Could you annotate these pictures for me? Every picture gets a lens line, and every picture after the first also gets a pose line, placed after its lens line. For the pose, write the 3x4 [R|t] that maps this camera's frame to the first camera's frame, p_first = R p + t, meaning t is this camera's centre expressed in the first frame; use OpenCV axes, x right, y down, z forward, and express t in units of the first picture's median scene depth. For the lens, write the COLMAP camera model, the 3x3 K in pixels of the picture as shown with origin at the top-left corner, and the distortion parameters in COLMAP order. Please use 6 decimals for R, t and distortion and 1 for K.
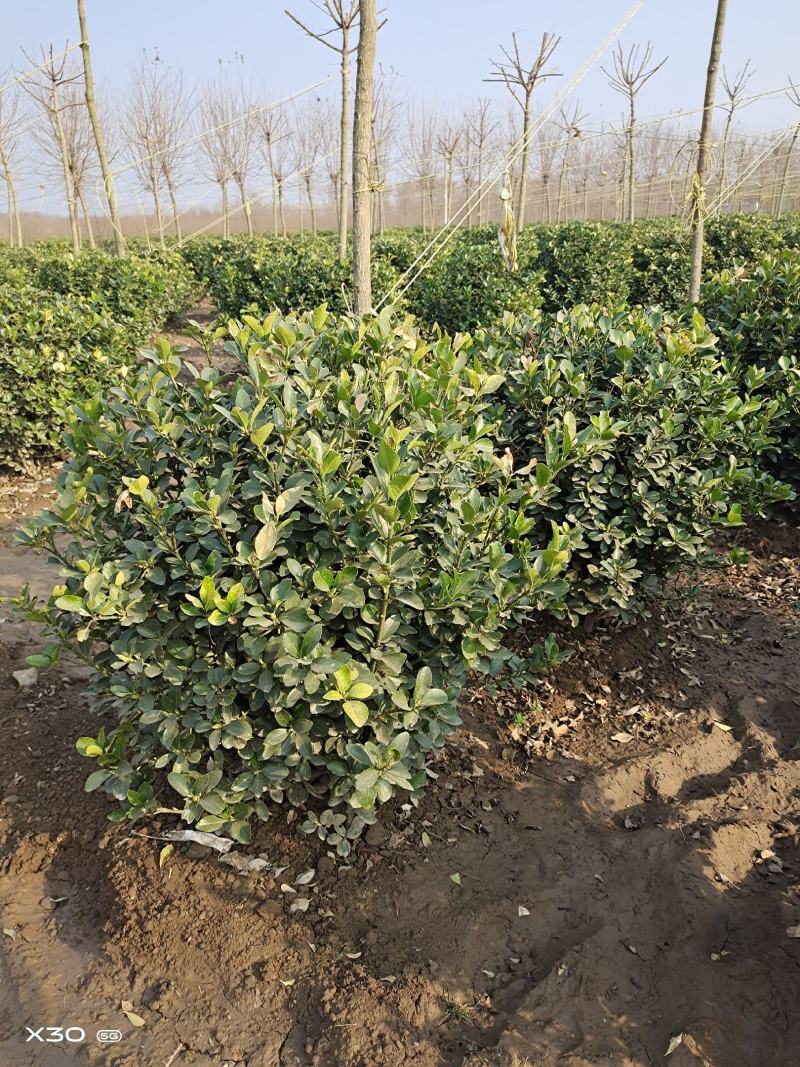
lens RADIAL K [[805.4, 0, 395.7], [0, 805.4, 547.5], [0, 0, 1]] dist [0.043852, -0.030912]
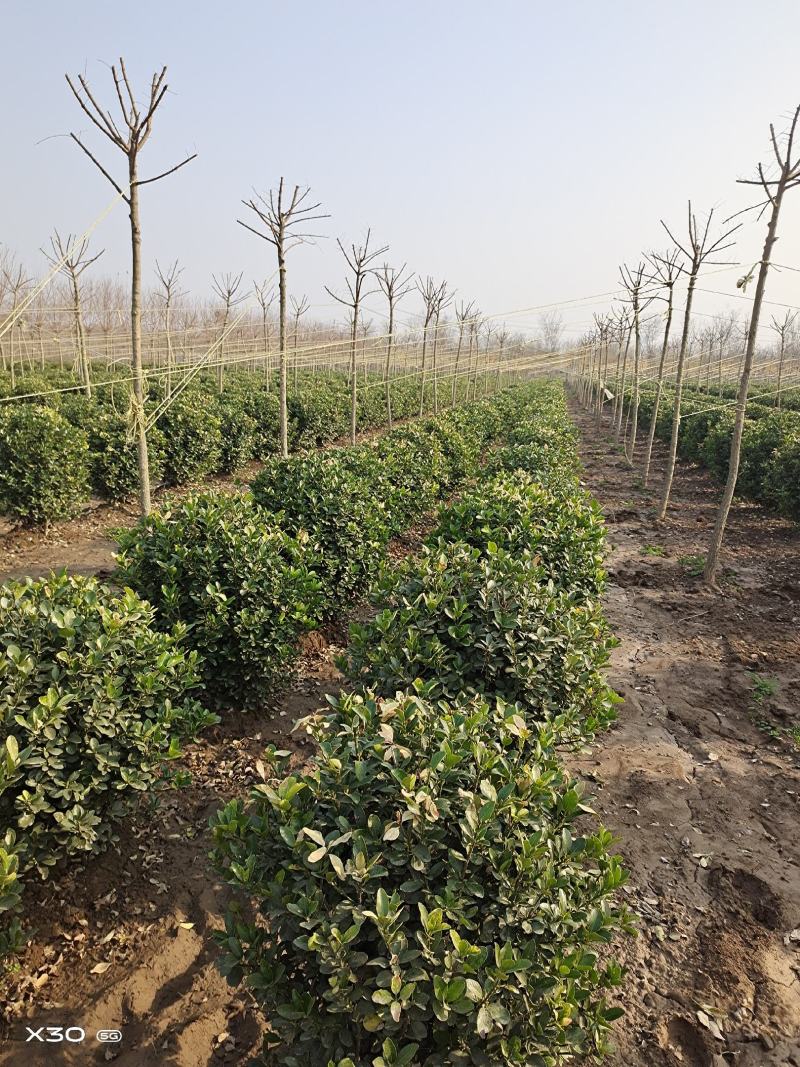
lens RADIAL K [[805.4, 0, 395.7], [0, 805.4, 547.5], [0, 0, 1]] dist [0.043852, -0.030912]
pose [[0.816677, -0.059202, 0.574051, 0.002796], [0.148535, 0.982775, -0.109961, -0.146204], [-0.557653, 0.175069, 0.811403, -0.230179]]
